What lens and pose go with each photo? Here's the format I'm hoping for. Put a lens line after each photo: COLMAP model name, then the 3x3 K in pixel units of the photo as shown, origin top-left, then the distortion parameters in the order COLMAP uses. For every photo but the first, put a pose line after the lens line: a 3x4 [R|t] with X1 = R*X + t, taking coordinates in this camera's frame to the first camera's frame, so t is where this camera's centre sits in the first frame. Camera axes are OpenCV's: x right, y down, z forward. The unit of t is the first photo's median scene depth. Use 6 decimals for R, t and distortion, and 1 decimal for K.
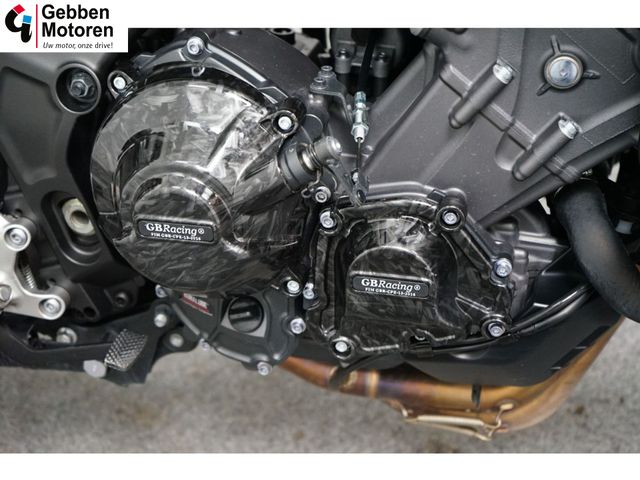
lens RADIAL K [[1028.6, 0, 320.0], [0, 1028.6, 240.0], [0, 0, 1]] dist [0.040195, -0.036811]
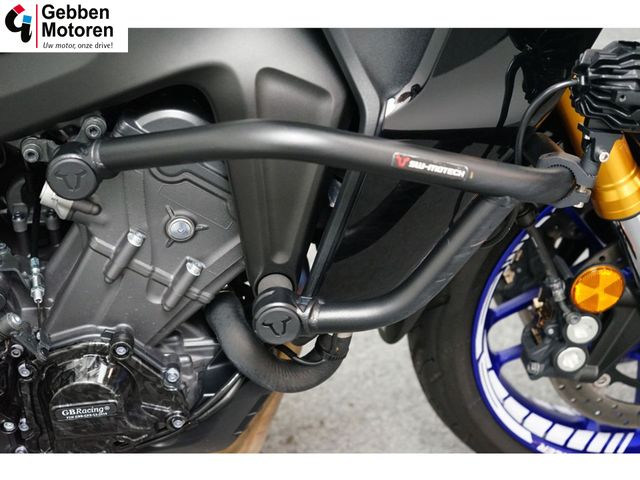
lens RADIAL K [[1028.6, 0, 320.0], [0, 1028.6, 240.0], [0, 0, 1]] dist [0.040195, -0.036811]
pose [[0.954731, -0.194015, 0.225494, 0.097268], [0.195019, 0.980634, 0.018034, -0.126918], [-0.224626, 0.026758, 0.974078, -0.299658]]
